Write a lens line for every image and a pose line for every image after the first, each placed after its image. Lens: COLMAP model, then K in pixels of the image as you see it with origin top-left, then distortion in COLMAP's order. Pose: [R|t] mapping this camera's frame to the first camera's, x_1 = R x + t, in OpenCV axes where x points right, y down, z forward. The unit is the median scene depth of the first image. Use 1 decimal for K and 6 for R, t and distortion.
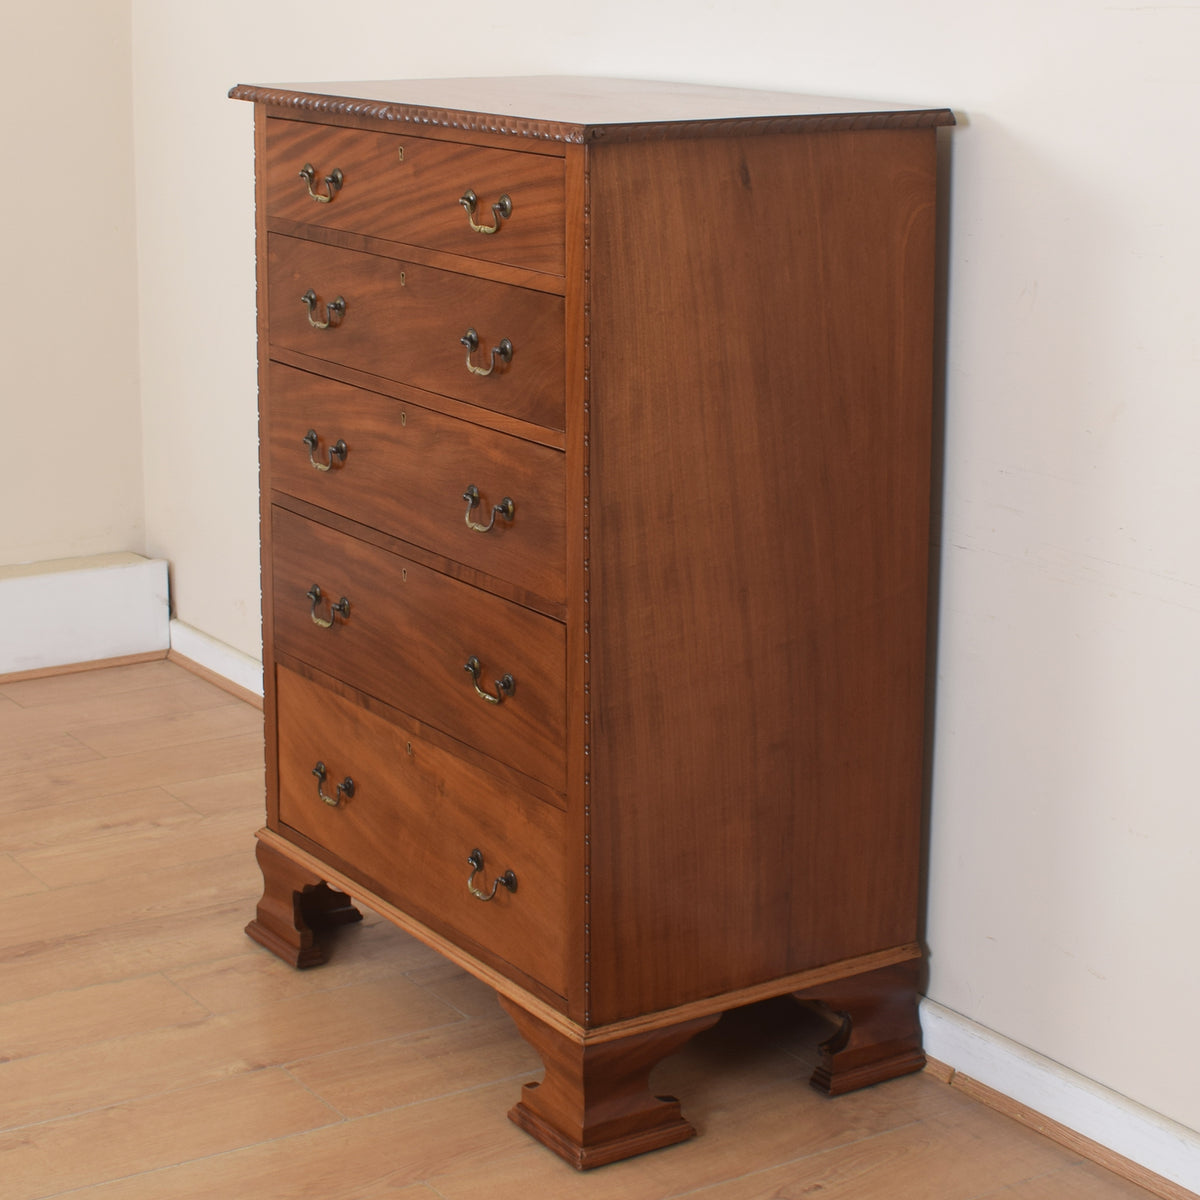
lens RADIAL K [[2760.6, 0, 615.3], [0, 2760.6, 542.1], [0, 0, 1]] dist [-0.033276, 0.000000]
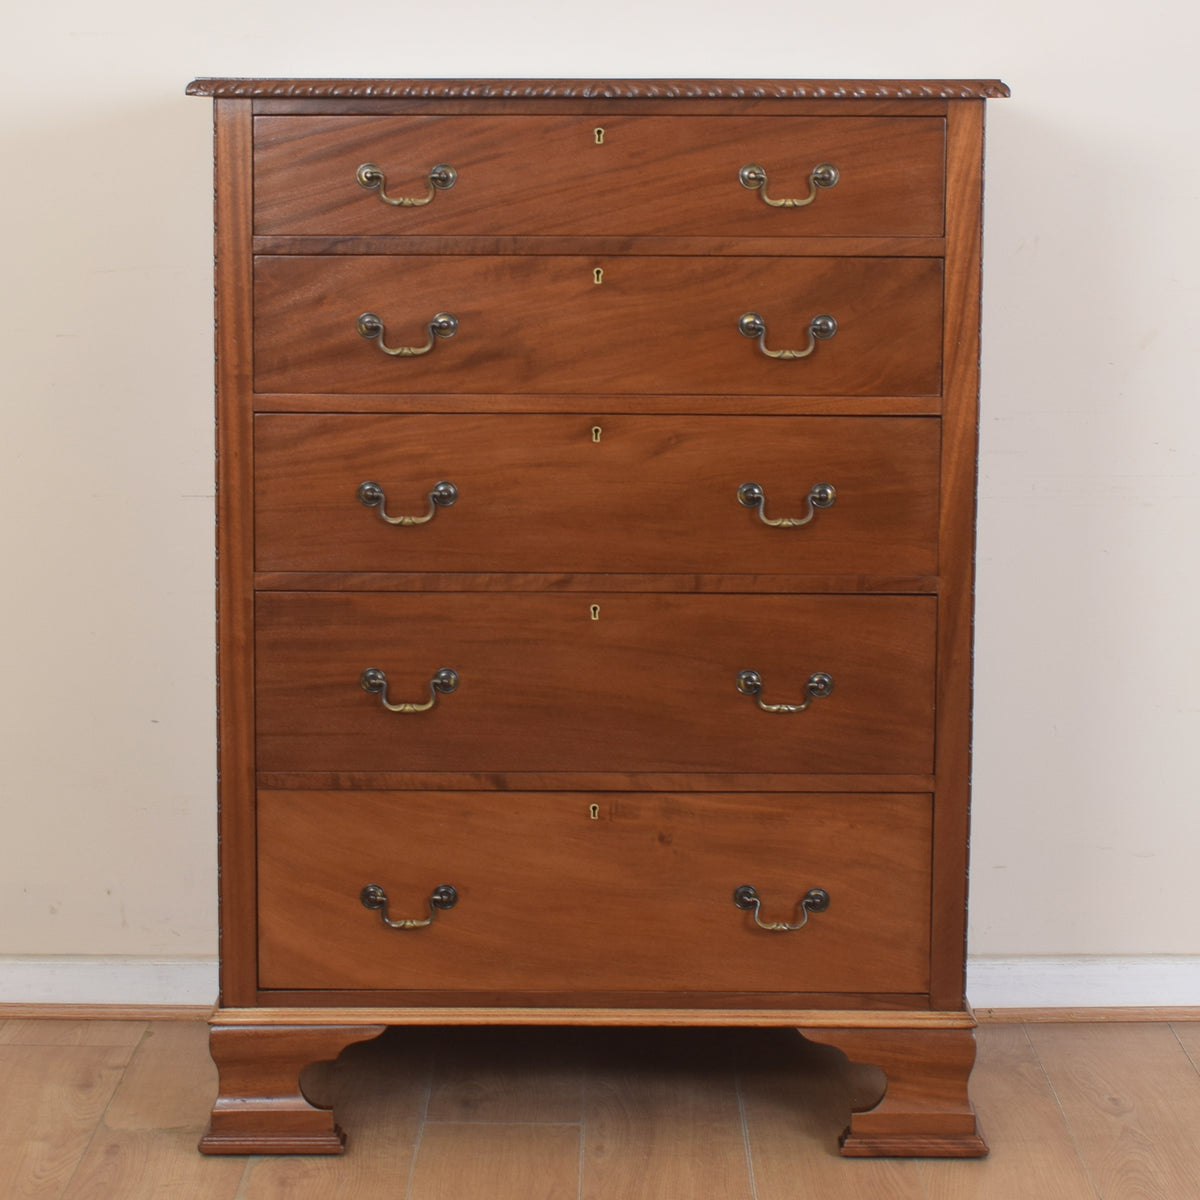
lens RADIAL K [[2893.6, 0, 618.3], [0, 2893.6, 552.1], [0, 0, 1]] dist [-0.008318, 0.000000]
pose [[0.533295, -0.111078, 0.838605, -0.898664], [0.185750, 0.982524, 0.012016, -0.017712], [-0.825284, 0.149363, 0.544608, 0.510863]]
